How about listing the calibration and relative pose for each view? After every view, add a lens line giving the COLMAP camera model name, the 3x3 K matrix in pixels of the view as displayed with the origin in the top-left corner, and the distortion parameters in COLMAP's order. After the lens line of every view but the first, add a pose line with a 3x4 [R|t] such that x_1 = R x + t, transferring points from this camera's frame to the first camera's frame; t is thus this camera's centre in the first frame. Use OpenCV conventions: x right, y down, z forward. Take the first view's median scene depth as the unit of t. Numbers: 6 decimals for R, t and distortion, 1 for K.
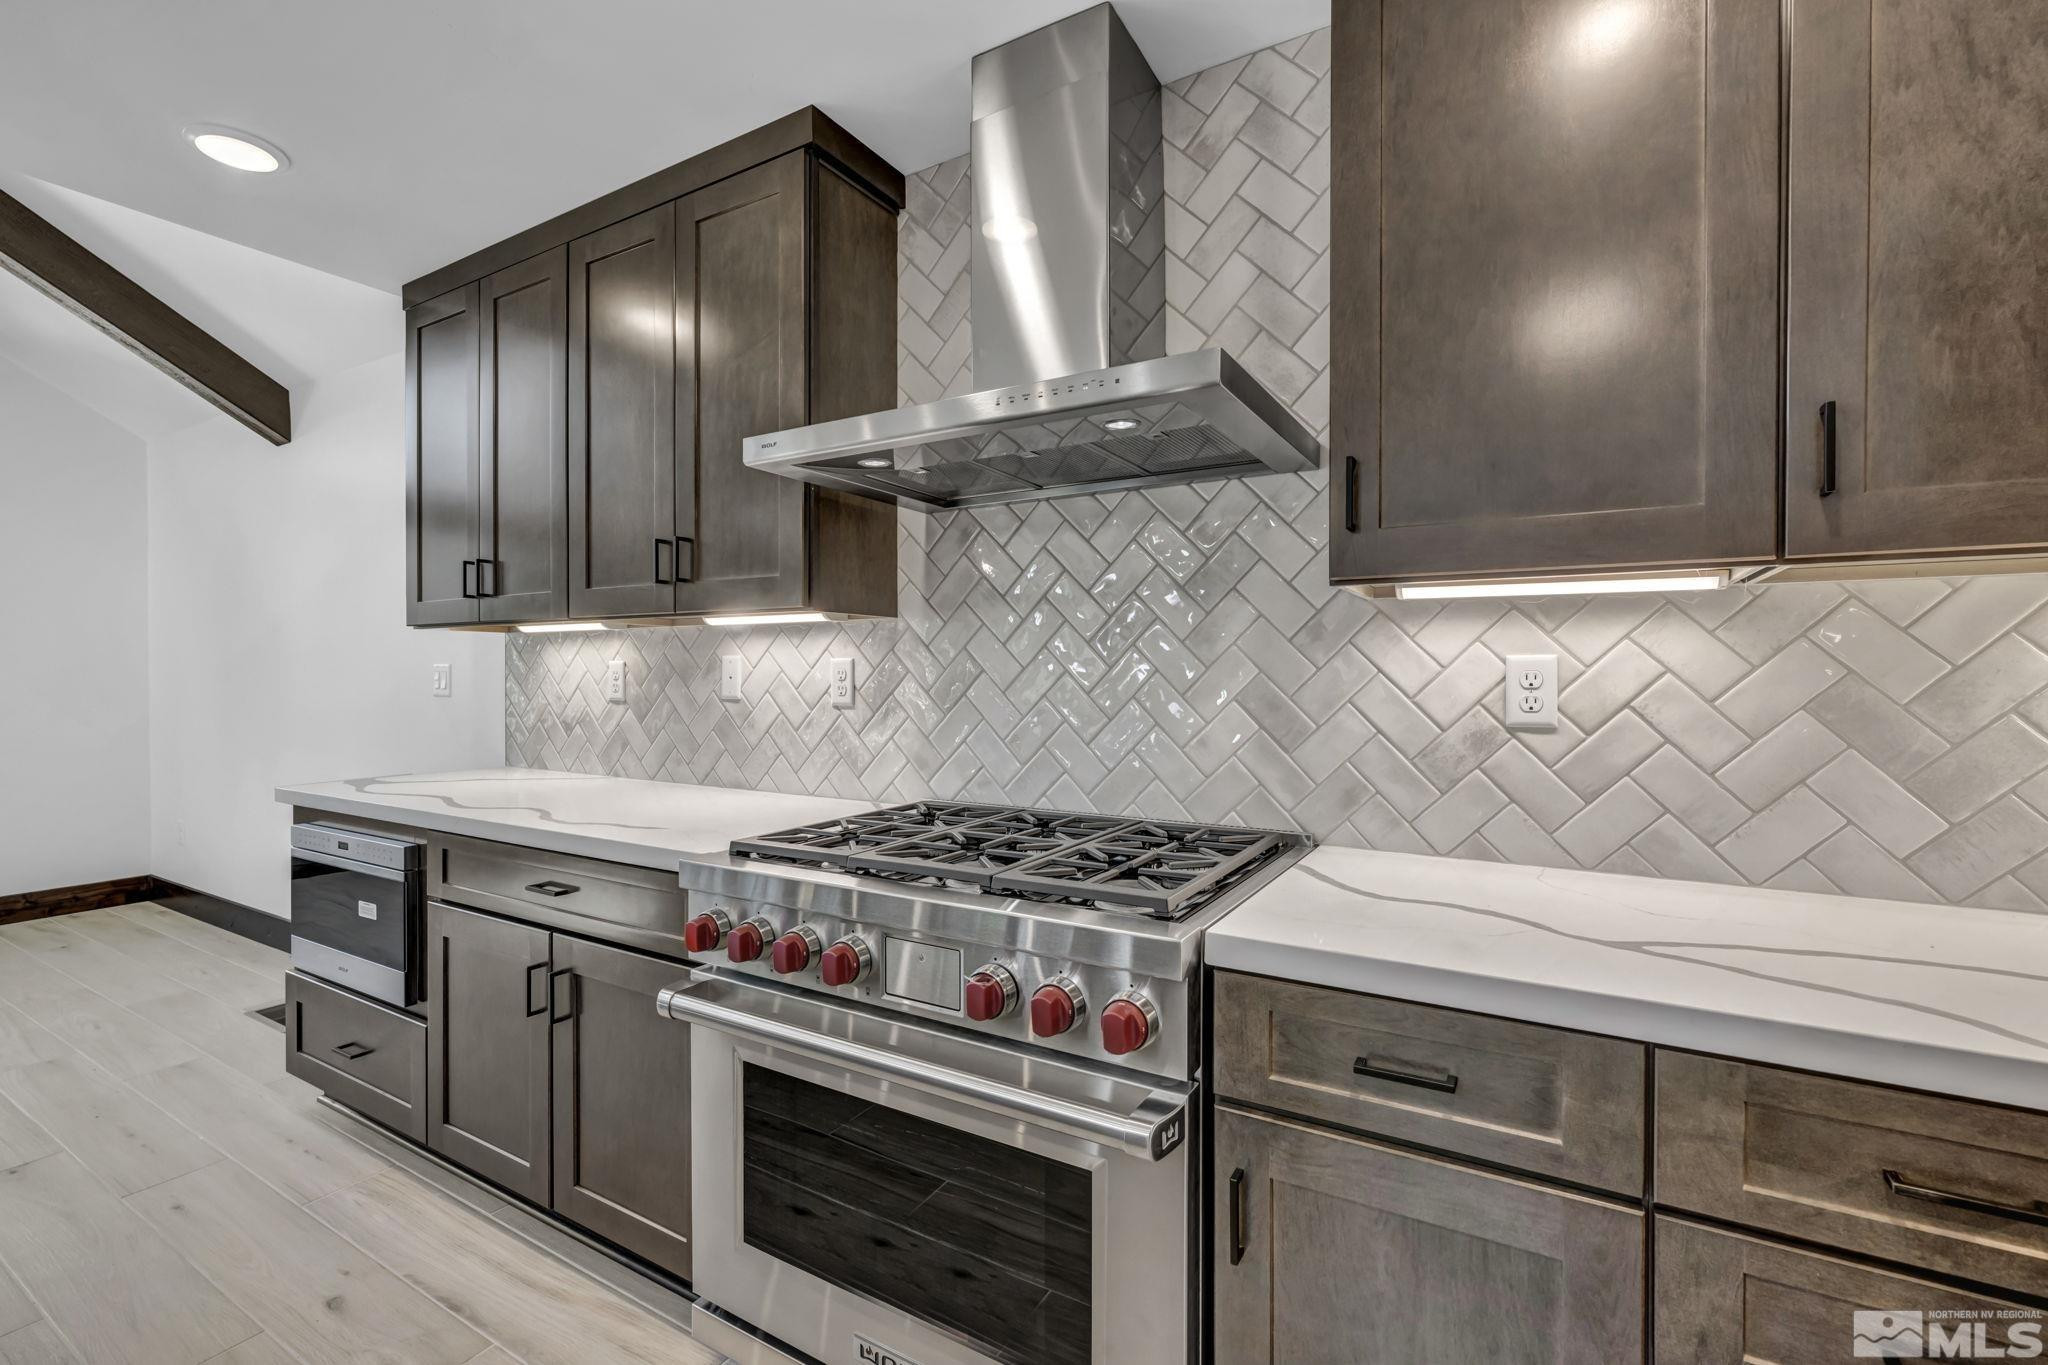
lens RADIAL K [[888.8, 0, 1039.6], [0, 888.8, 682.9], [0, 0, 1]] dist [0.000013, 0.001517]
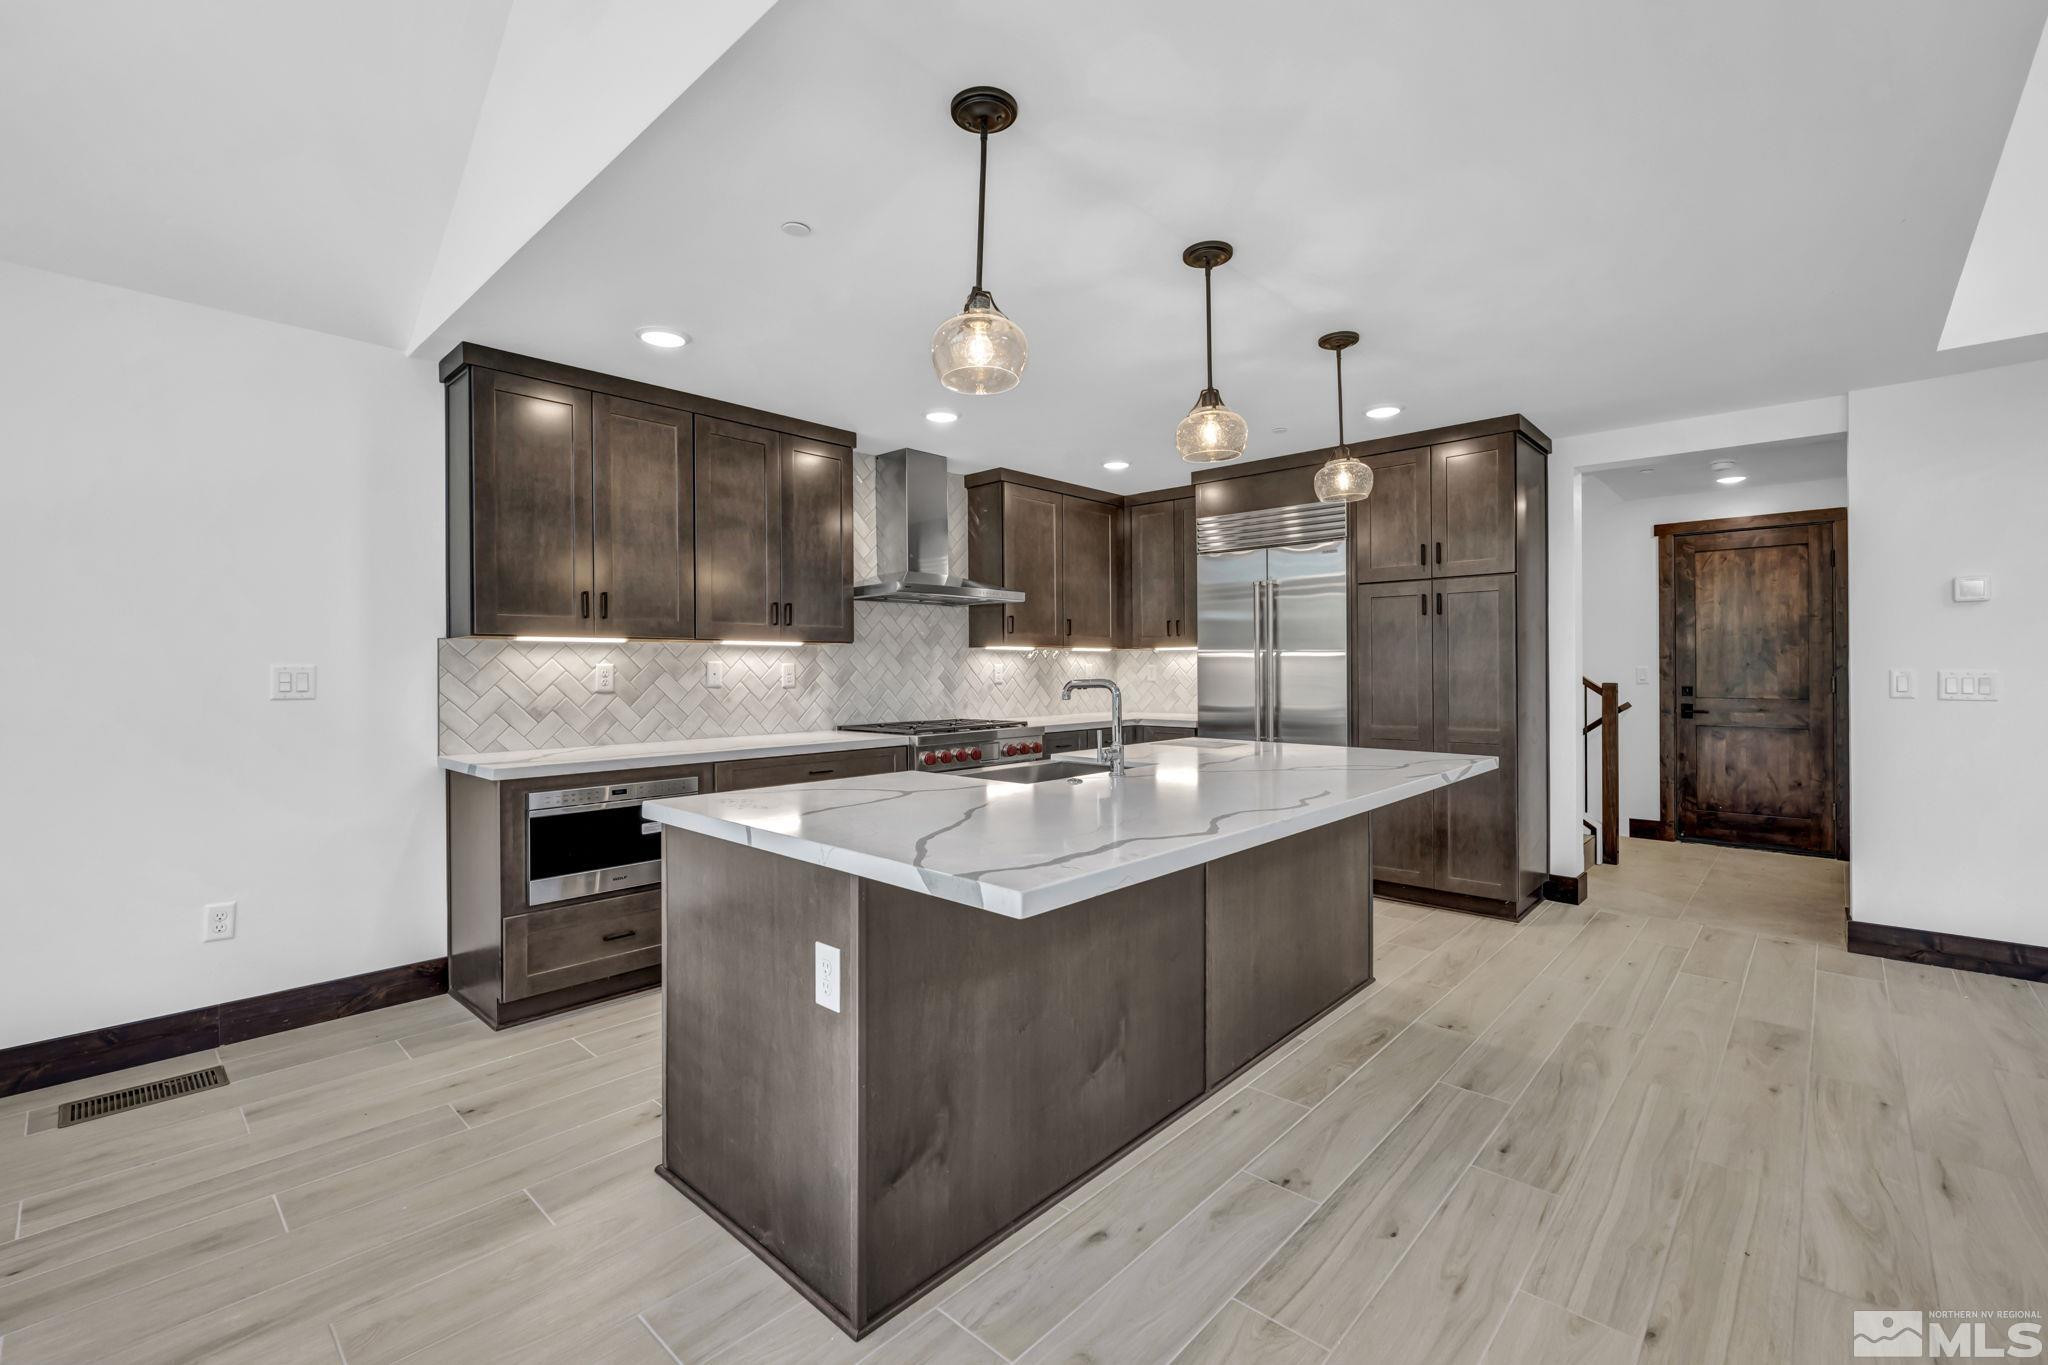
lens RADIAL K [[888.8, 0, 1051.1], [0, 888.8, 667.6], [0, 0, 1]] dist [0.000013, 0.001517]
pose [[0.187861, 0.000788, 0.982195, -2.760718], [0.021373, 0.999760, -0.004890, 0.005782], [-0.981963, 0.021911, 0.187799, 0.046427]]
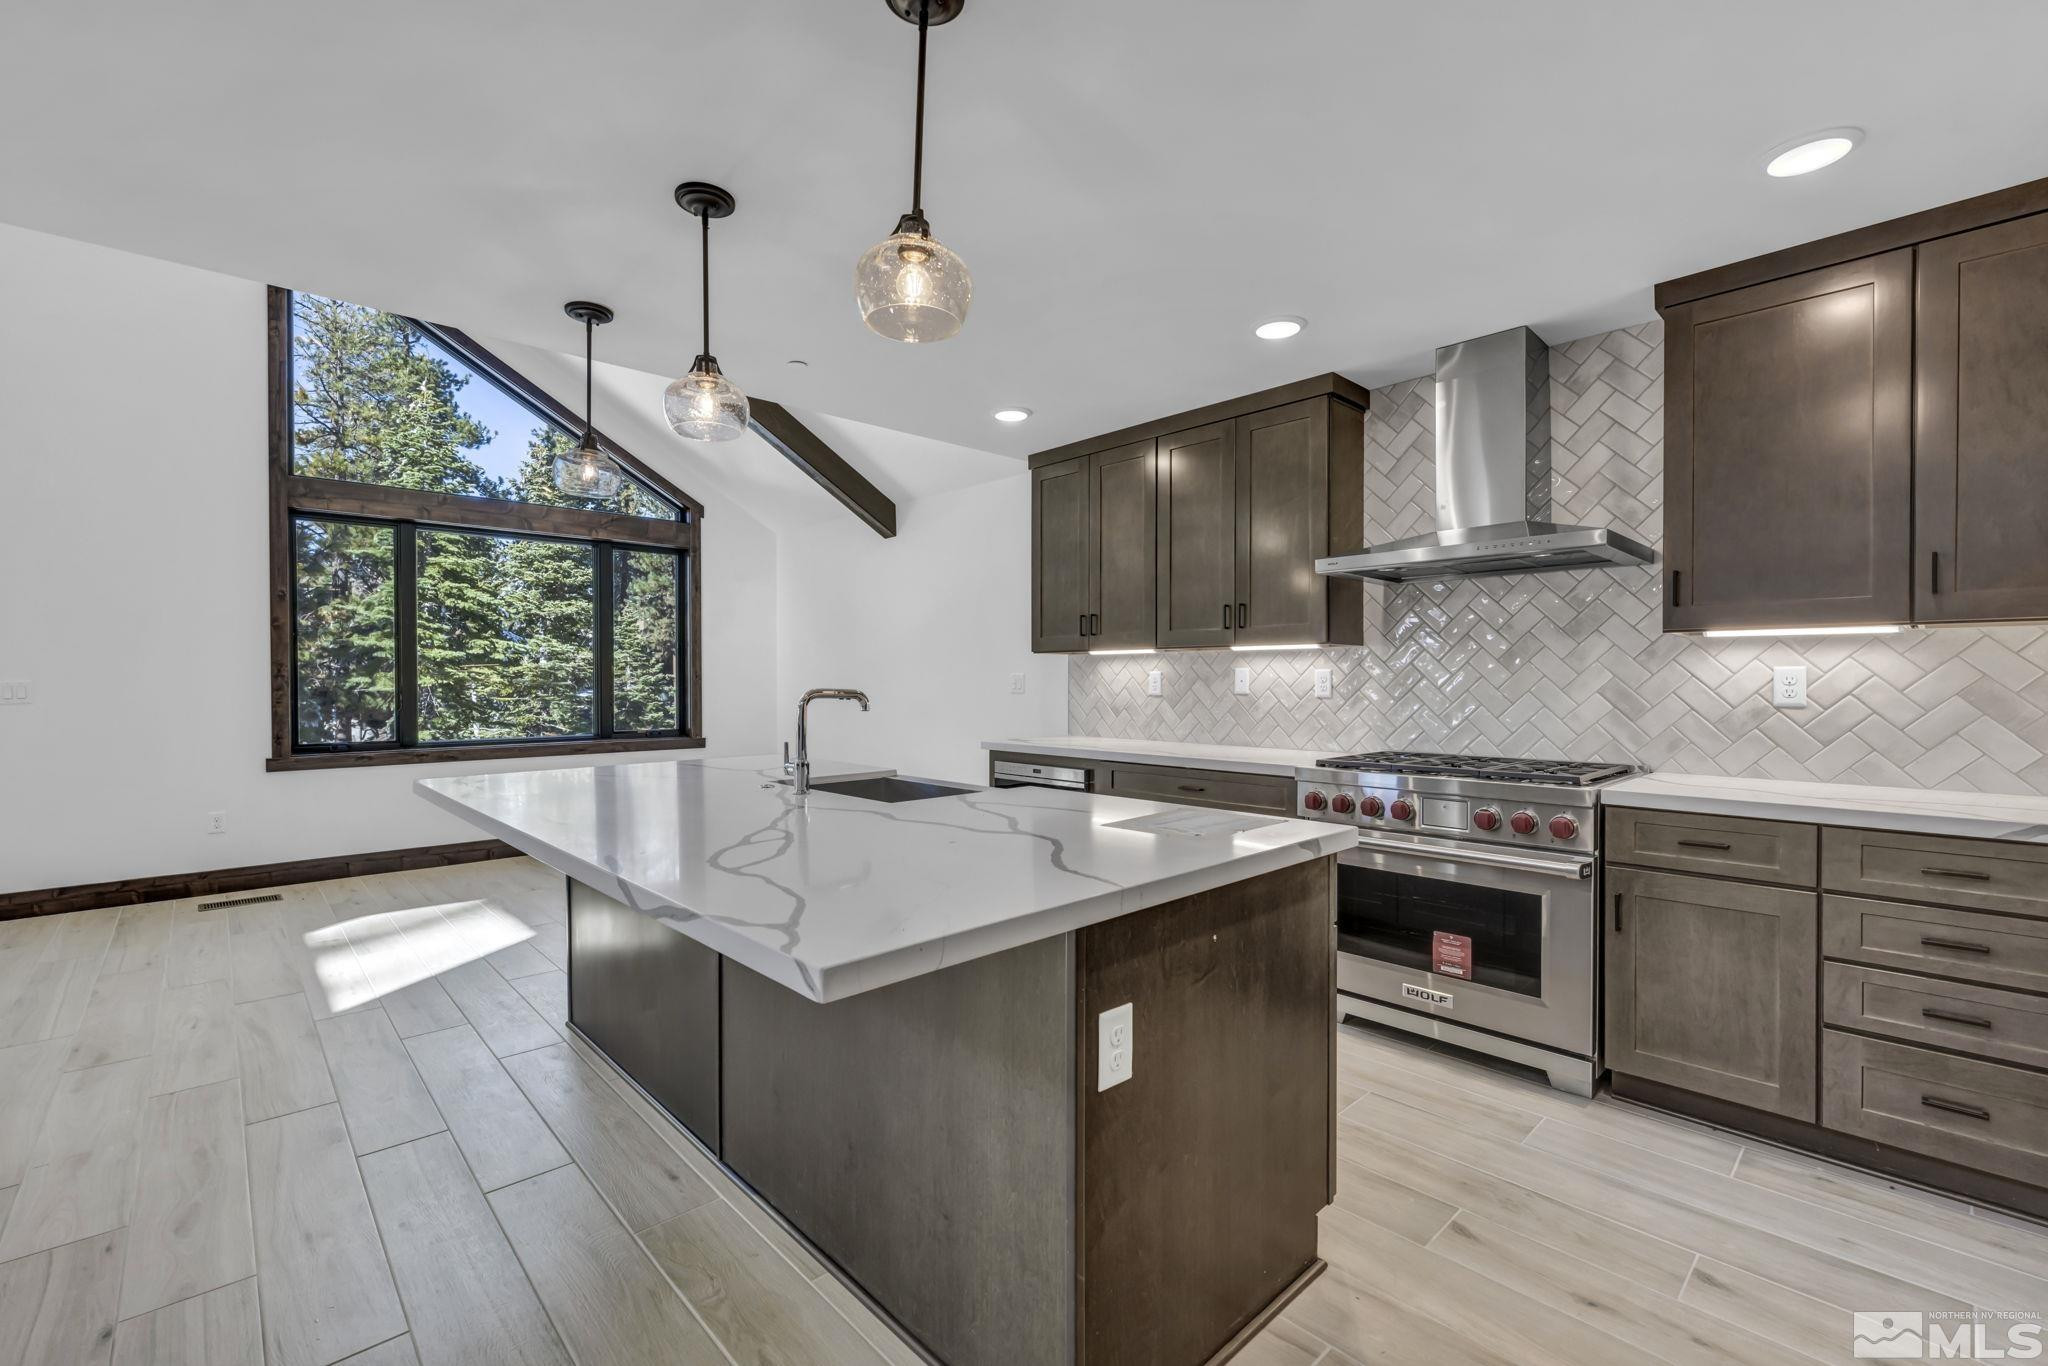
lens RADIAL K [[888.8, 0, 1009.4], [0, 888.8, 688.8], [0, 0, 1]] dist [0.000013, 0.001517]
pose [[0.956594, 0.001411, -0.291421, -0.398058], [-0.002036, 0.999996, -0.001841, 0.018799], [0.291418, 0.002355, 0.956593, -1.075852]]
